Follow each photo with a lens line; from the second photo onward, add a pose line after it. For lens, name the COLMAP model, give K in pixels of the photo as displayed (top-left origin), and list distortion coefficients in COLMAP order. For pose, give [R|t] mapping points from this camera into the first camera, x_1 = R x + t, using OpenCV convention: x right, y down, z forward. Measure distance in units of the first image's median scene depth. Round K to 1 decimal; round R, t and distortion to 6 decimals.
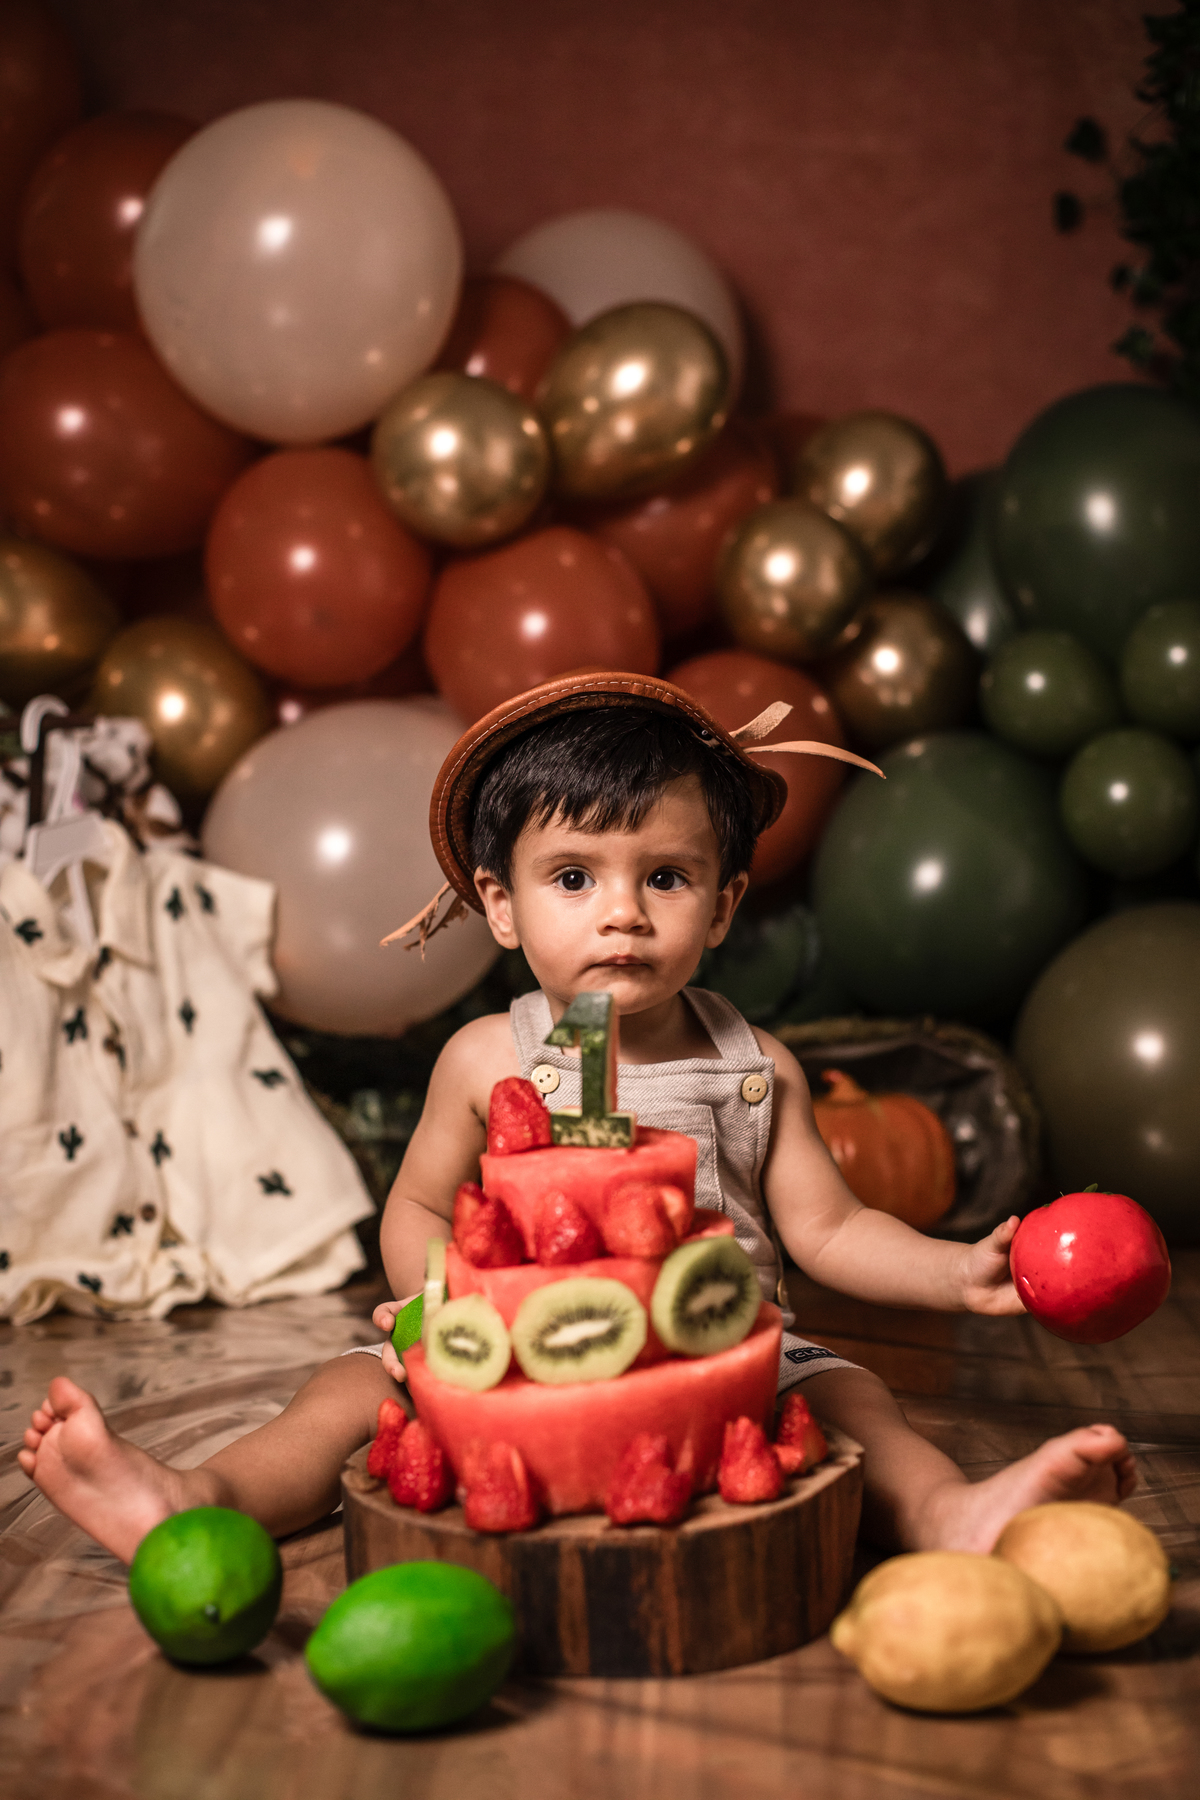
lens RADIAL K [[2464.2, 0, 600.0], [0, 2464.2, 900.0], [0, 0, 1]] dist [-0.160659, 0.015702]
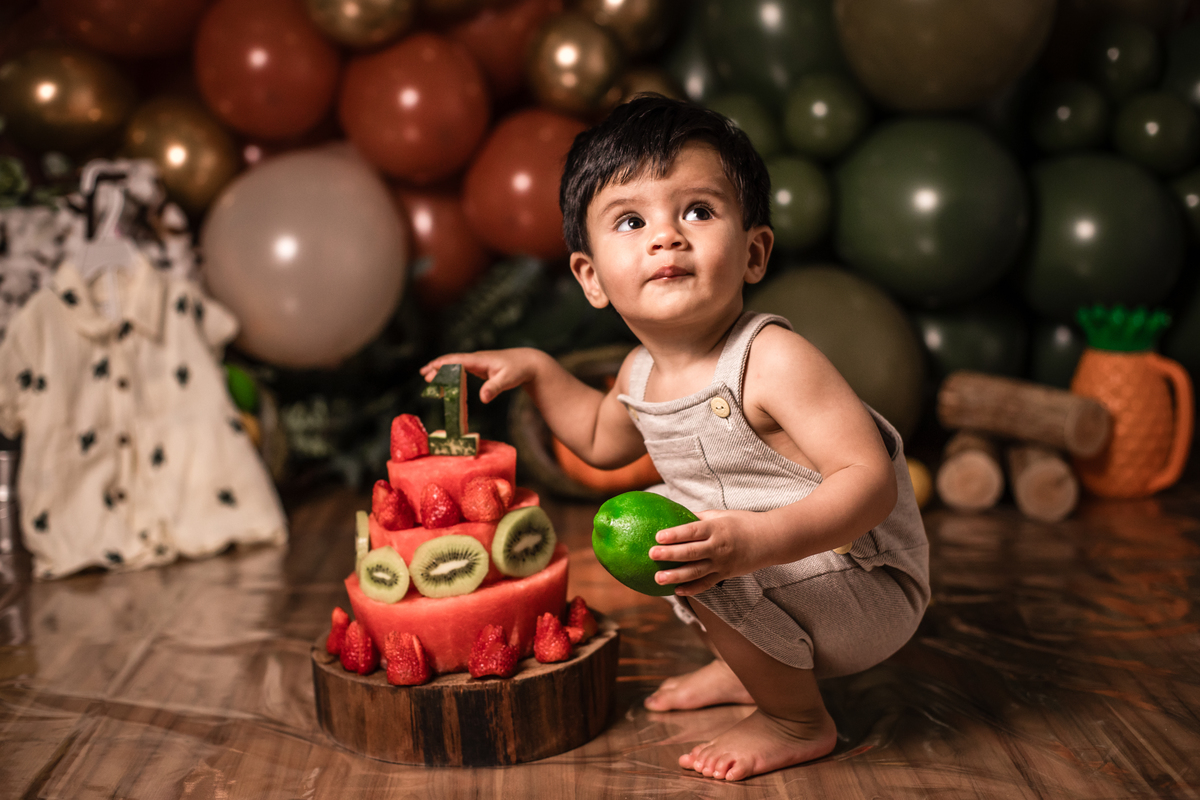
lens RADIAL K [[1673.0, 0, 600.0], [0, 1673.0, 400.0], [0, 0, 1]] dist [-0.183669, 0.067463]
pose [[0.996170, -0.031287, 0.081644, 0.004615], [0.022930, 0.994586, 0.101354, -0.053003], [-0.084373, -0.099094, 0.991495, -0.143628]]
